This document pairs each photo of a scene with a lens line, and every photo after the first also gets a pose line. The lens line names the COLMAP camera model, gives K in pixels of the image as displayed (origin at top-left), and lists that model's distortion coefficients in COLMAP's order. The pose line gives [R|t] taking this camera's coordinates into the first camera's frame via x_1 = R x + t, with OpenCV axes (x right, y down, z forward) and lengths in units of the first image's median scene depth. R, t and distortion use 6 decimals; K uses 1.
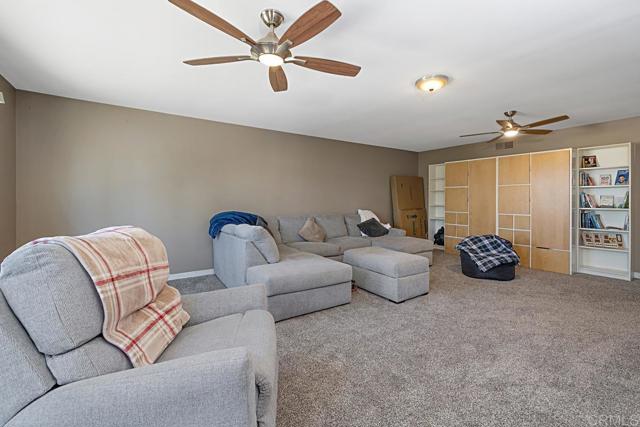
lens RADIAL K [[279.4, 0, 321.1], [0, 279.4, 201.1], [0, 0, 1]] dist [0.004216, 0.000402]
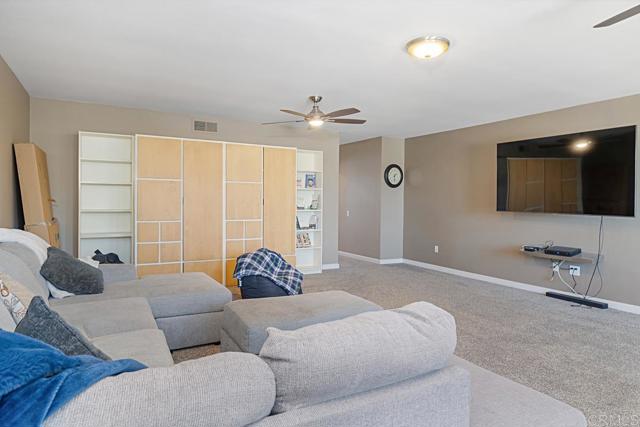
lens RADIAL K [[398.2, 0, 320.7], [0, 398.2, 203.4], [0, 0, 1]] dist [0.001013, 0.000113]
pose [[0.083326, 0.000327, 0.996522, -0.465441], [0.002788, 0.999996, -0.000561, 0.002391], [-0.996518, 0.002825, 0.083324, 0.818474]]
